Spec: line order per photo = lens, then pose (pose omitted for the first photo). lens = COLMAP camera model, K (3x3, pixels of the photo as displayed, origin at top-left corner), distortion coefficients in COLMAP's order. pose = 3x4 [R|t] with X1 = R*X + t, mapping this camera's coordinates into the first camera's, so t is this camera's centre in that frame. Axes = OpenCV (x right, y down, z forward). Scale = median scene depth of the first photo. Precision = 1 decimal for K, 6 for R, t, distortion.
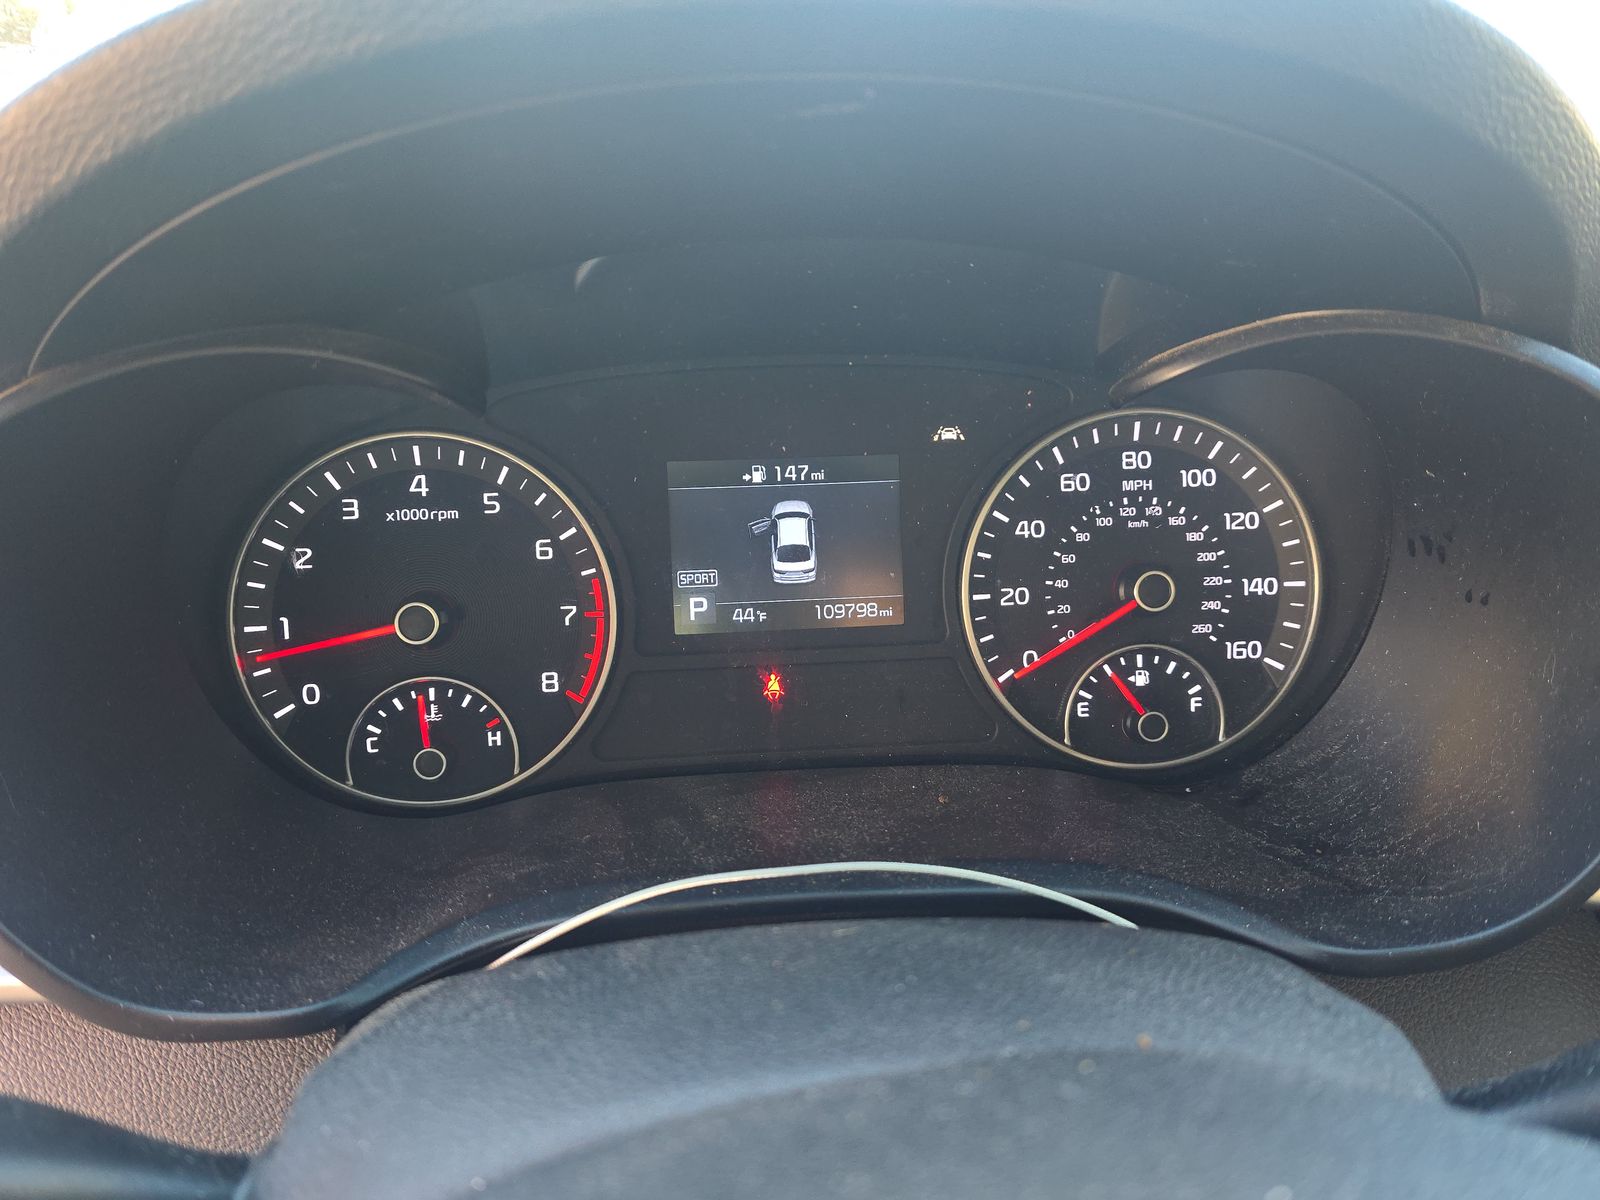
lens RADIAL K [[1076.5, 0, 794.9], [0, 1076.5, 588.6], [0, 0, 1]] dist [0.028785, -0.024578]
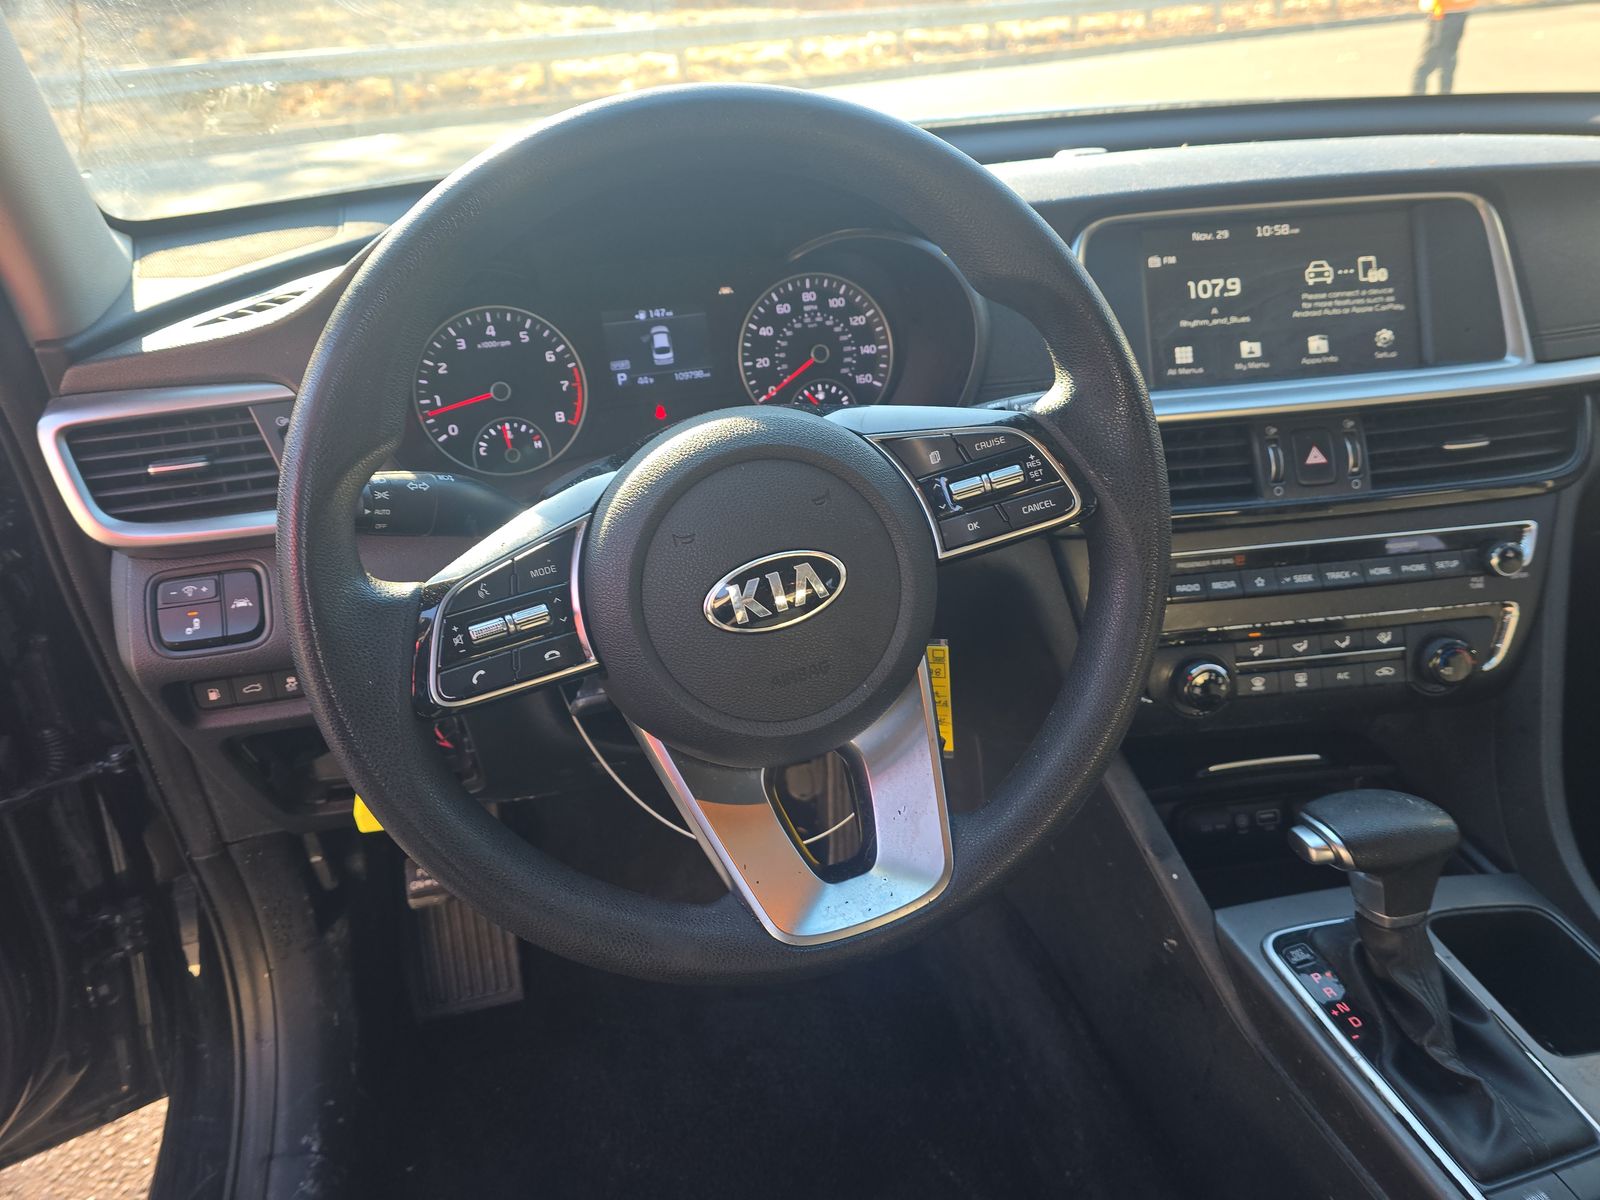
lens RADIAL K [[1076.5, 0, 788.4], [0, 1076.5, 608.4], [0, 0, 1]] dist [0.028785, -0.024578]
pose [[0.985427, -0.111085, 0.128814, -0.091048], [0.096702, 0.988877, 0.113009, 0.268990], [-0.139935, -0.098906, 0.985209, -1.292797]]
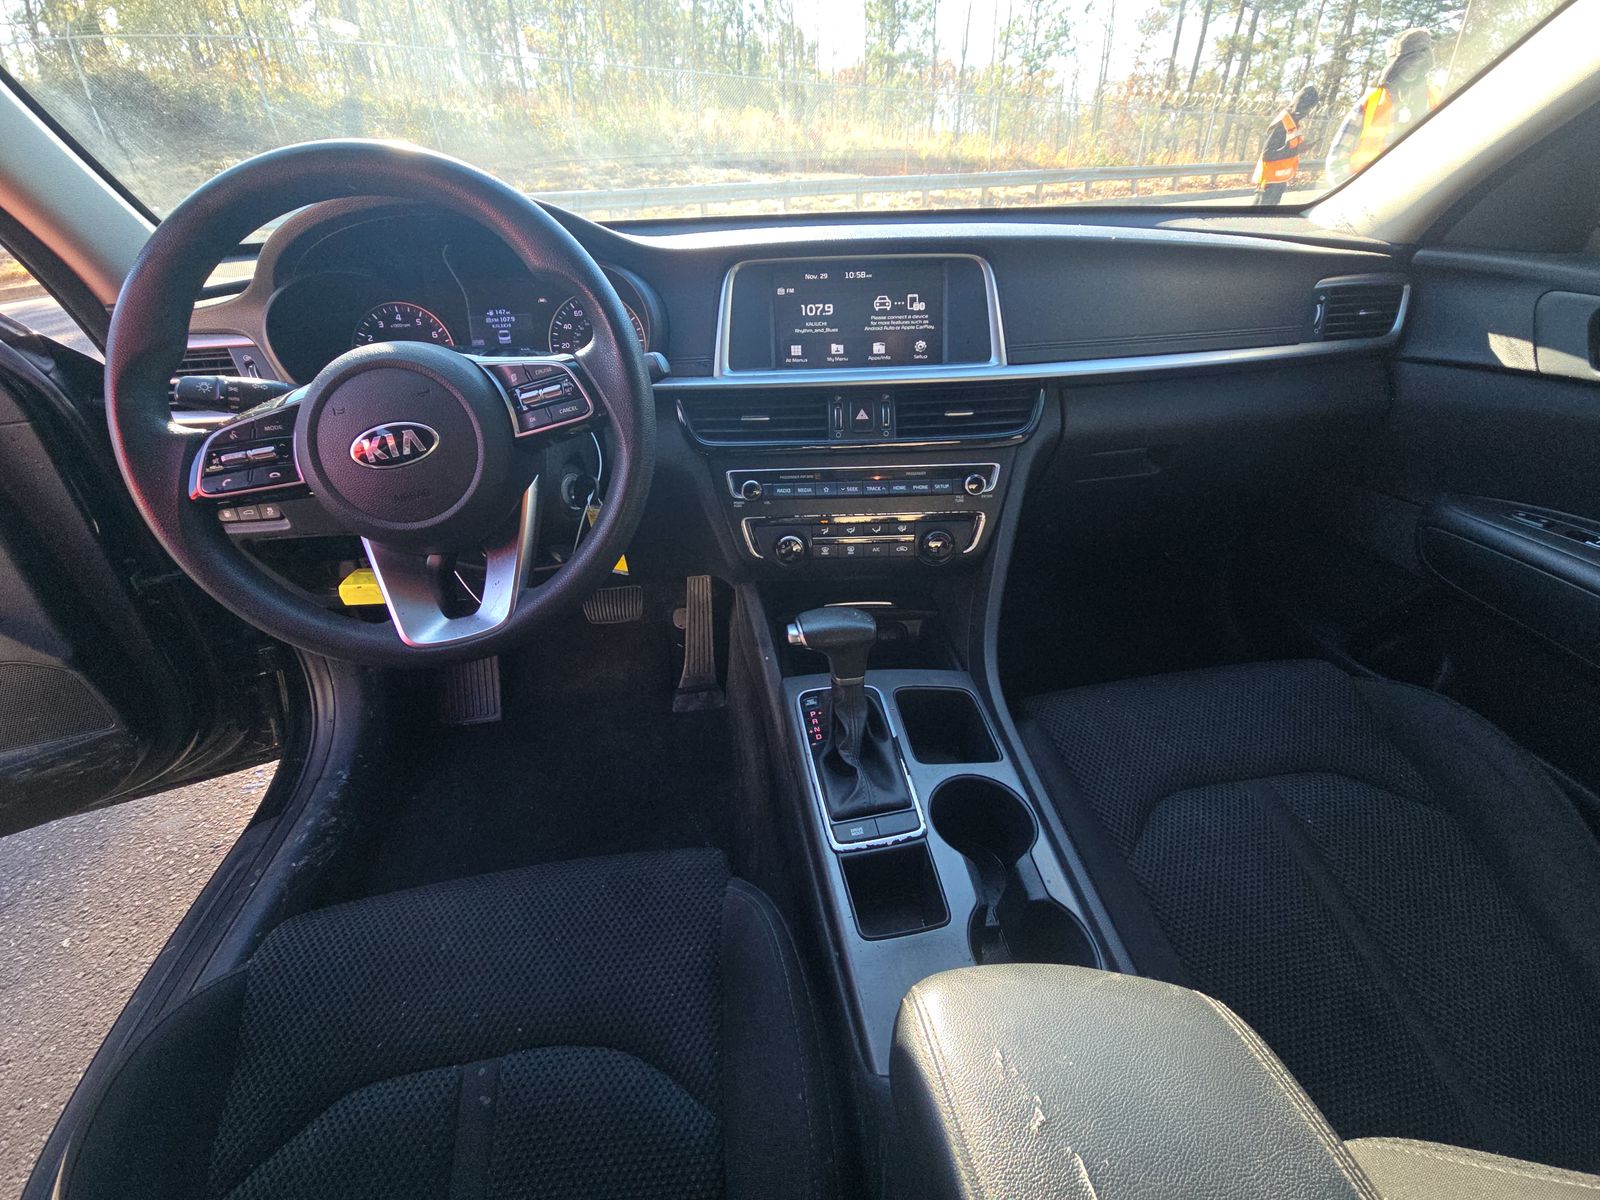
lens RADIAL K [[638.2, 0, 800.9], [0, 638.2, 605.4], [0, 0, 1]] dist [0.000475, -0.000189]
pose [[0.997089, -0.051424, 0.056287, 0.869511], [0.039538, 0.980015, 0.194955, 0.505702], [-0.065187, -0.192162, 0.979196, -1.462861]]
